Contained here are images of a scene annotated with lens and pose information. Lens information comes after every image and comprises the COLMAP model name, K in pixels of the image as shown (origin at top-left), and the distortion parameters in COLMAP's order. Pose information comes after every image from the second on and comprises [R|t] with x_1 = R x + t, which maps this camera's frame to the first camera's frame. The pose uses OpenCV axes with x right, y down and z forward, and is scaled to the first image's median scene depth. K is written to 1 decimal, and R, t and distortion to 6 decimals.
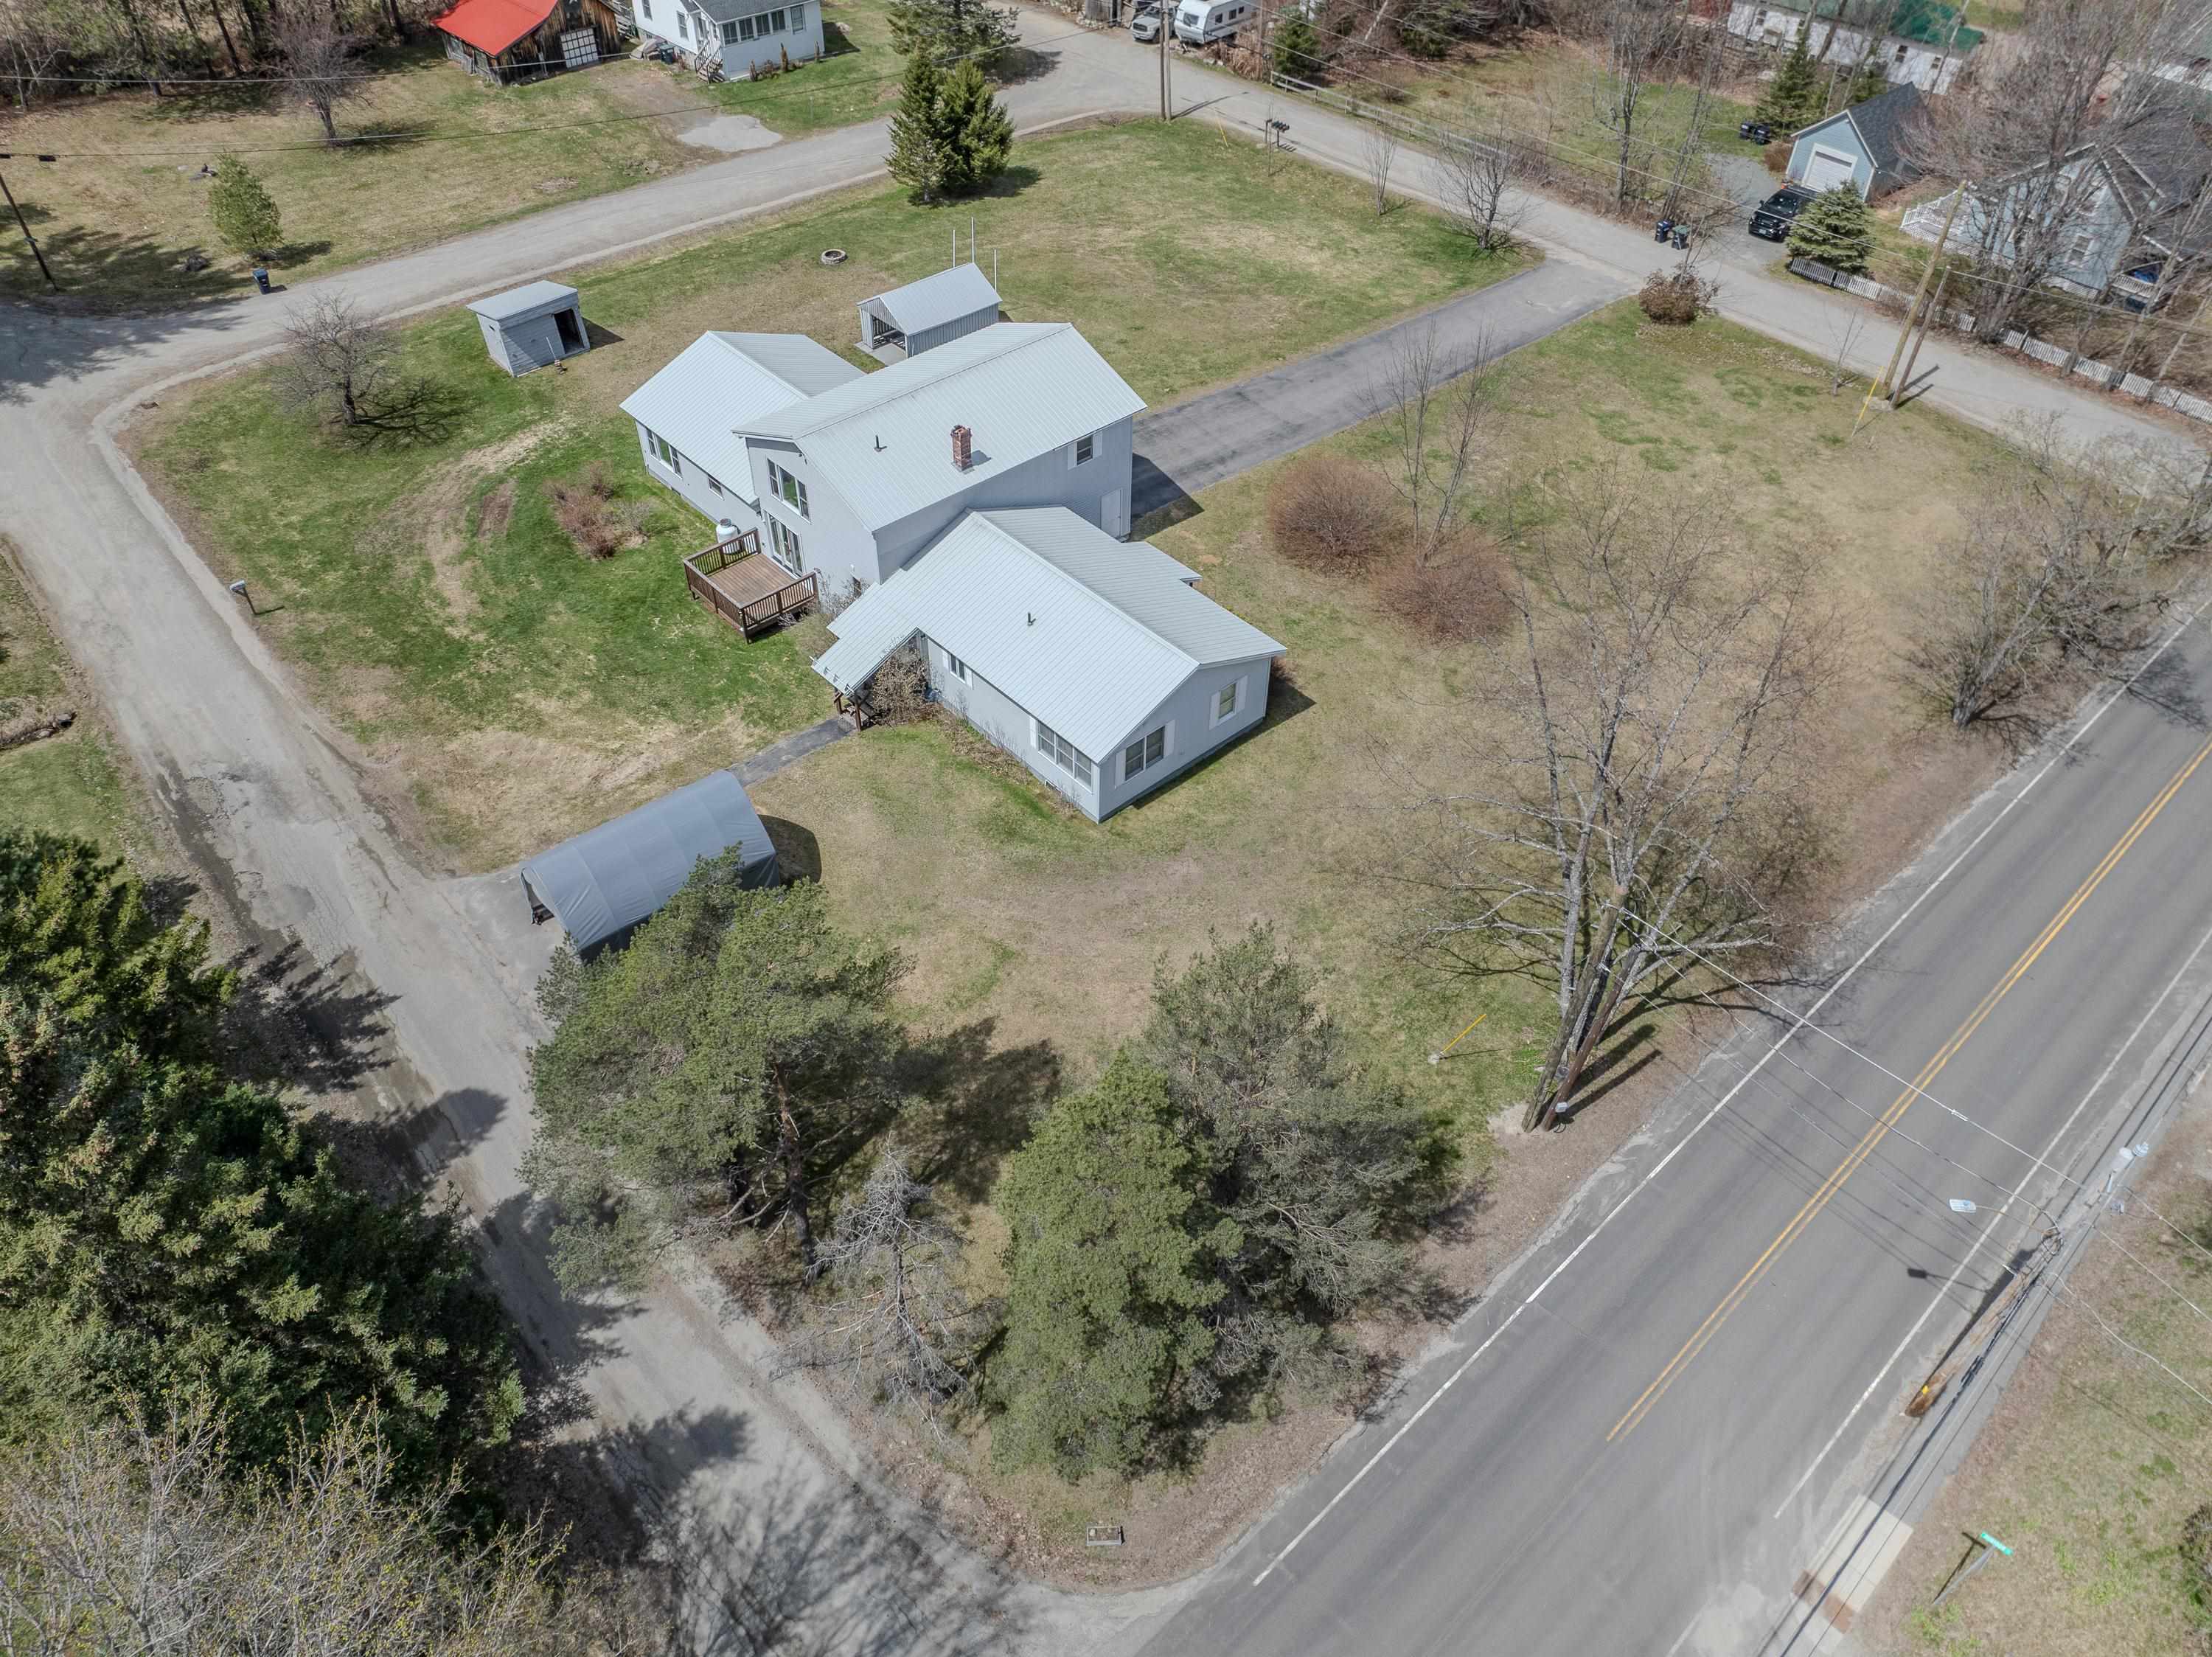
lens RADIAL K [[1558.4, 0, 1101.7], [0, 1558.4, 830.4], [0, 0, 1]] dist [-0.039892, -0.000513]
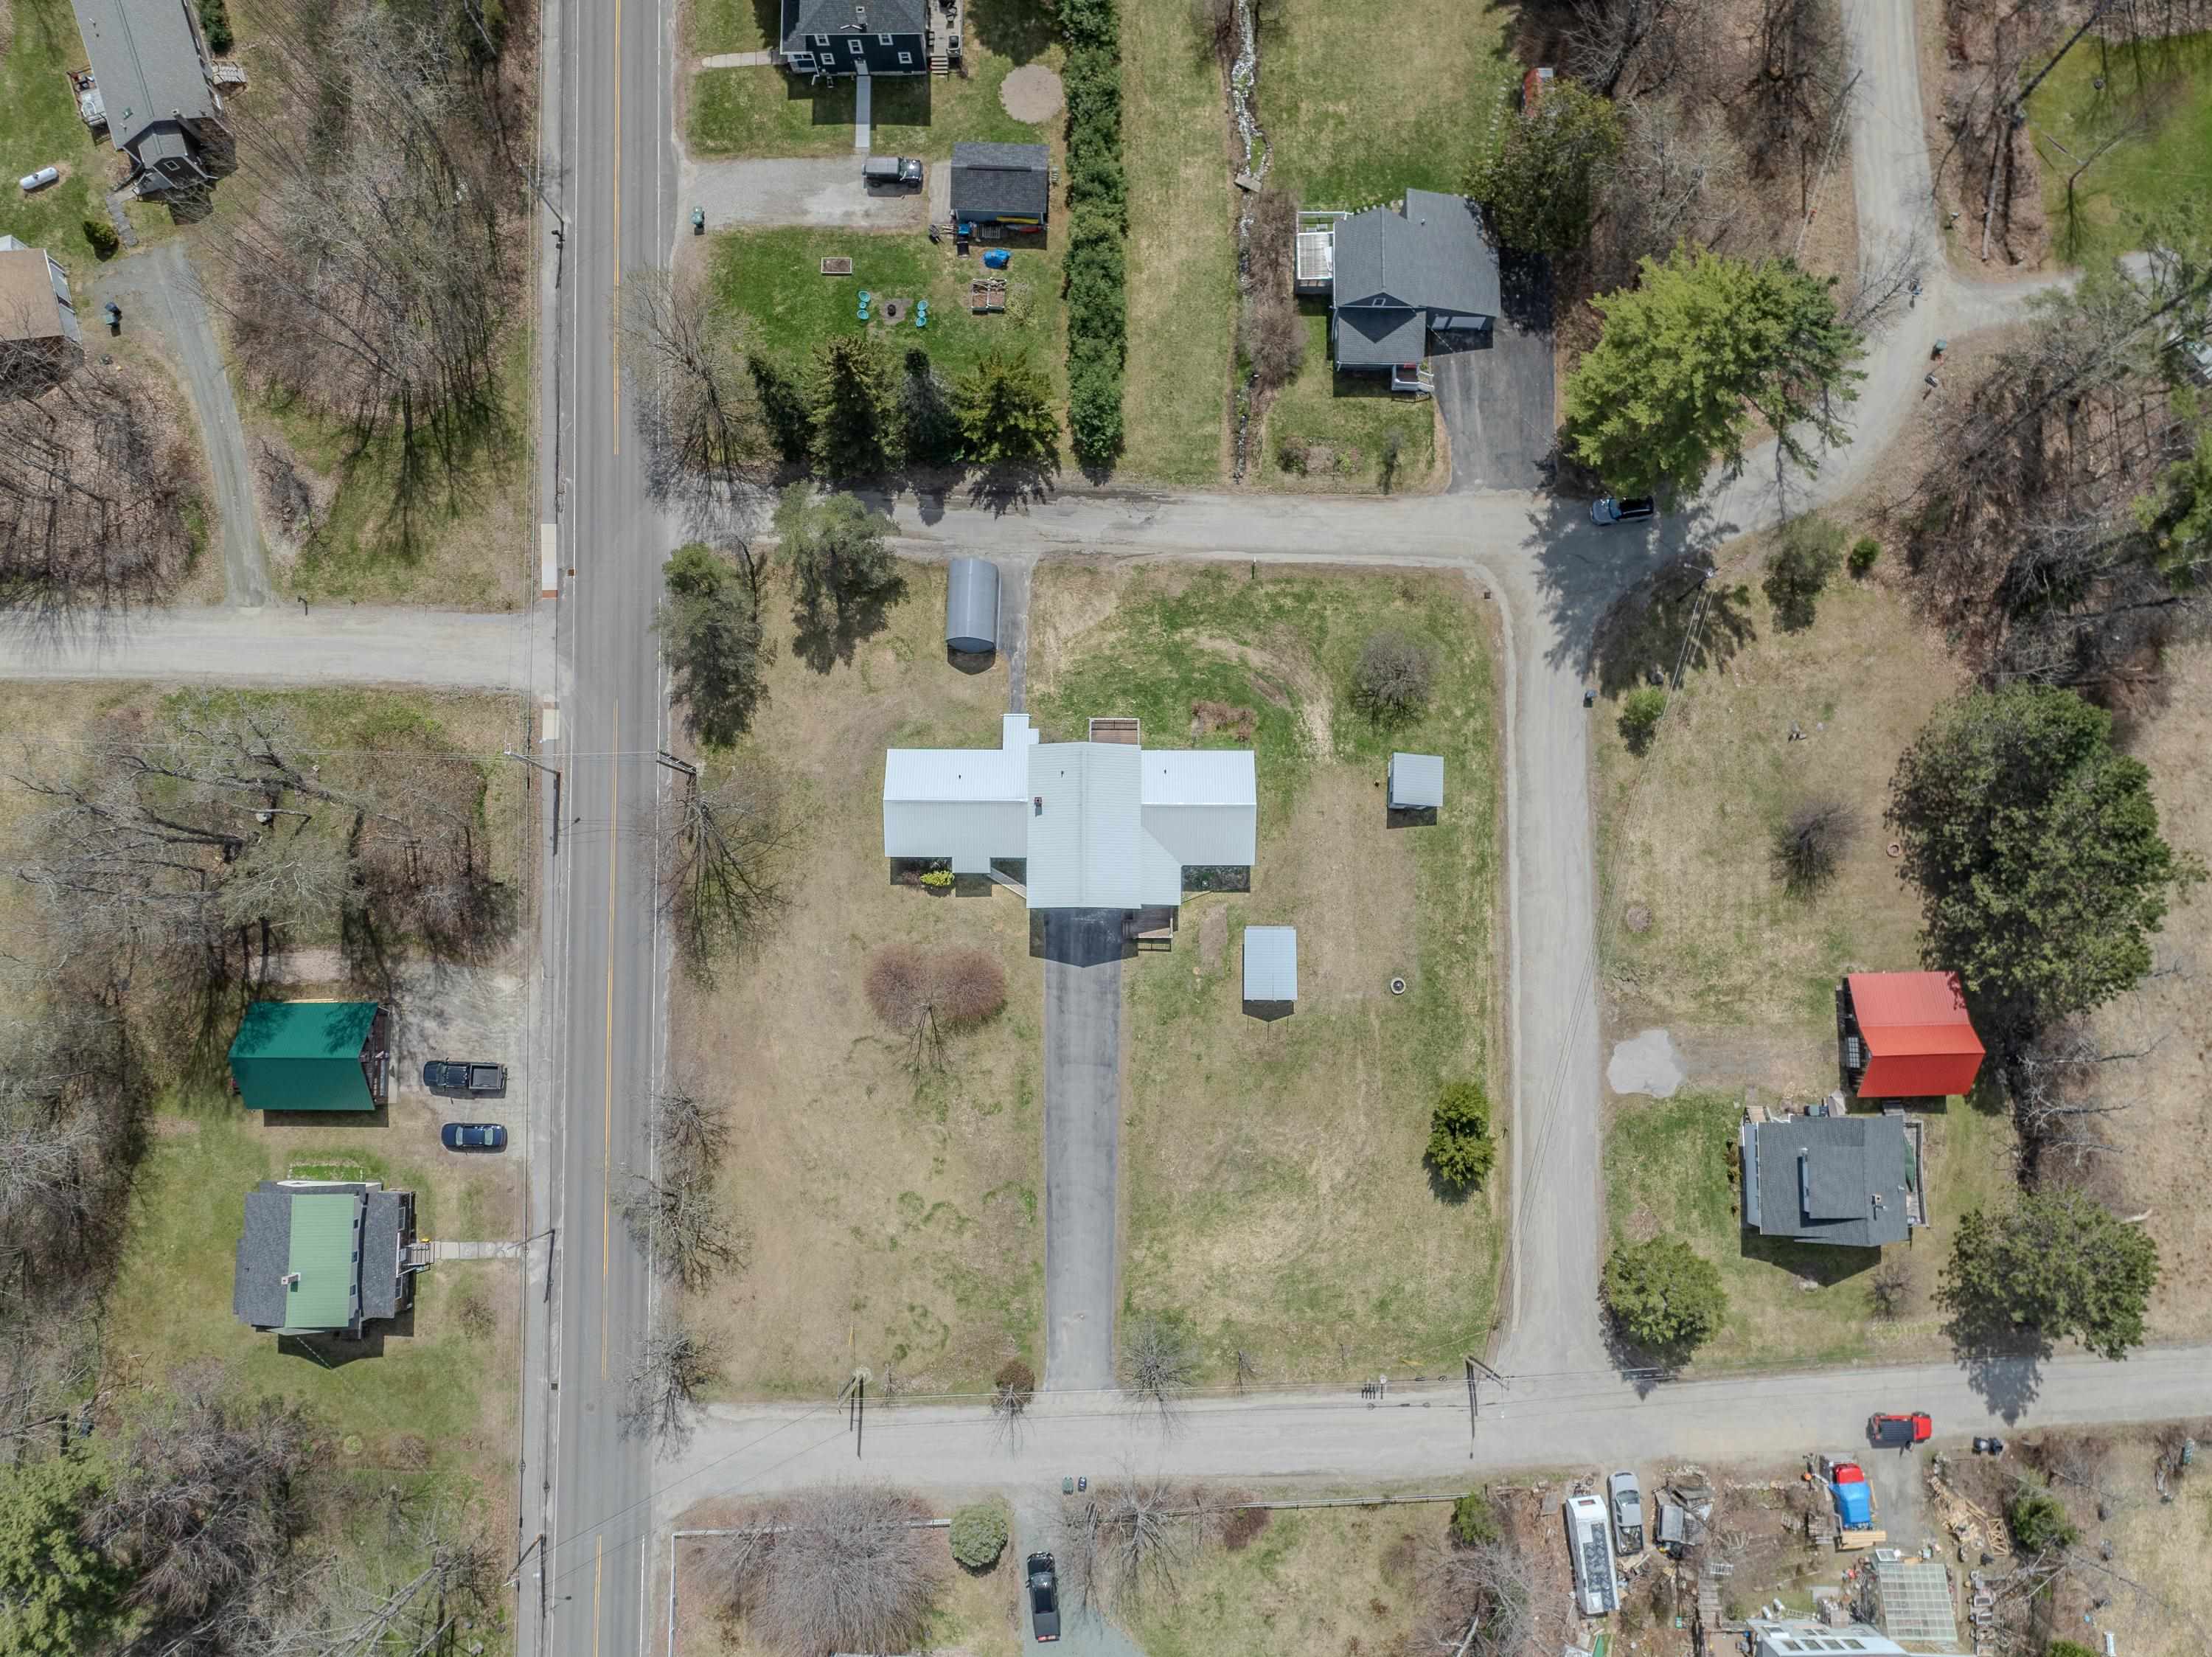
lens RADIAL K [[1558.4, 0, 1101.7], [0, 1558.4, 830.4], [0, 0, 1]] dist [-0.039892, -0.000513]
pose [[-0.675739, 0.731455, -0.091378, 0.077095], [-0.520498, -0.385682, 0.761795, -1.898929], [0.521976, 0.562337, 0.641342, -0.333493]]
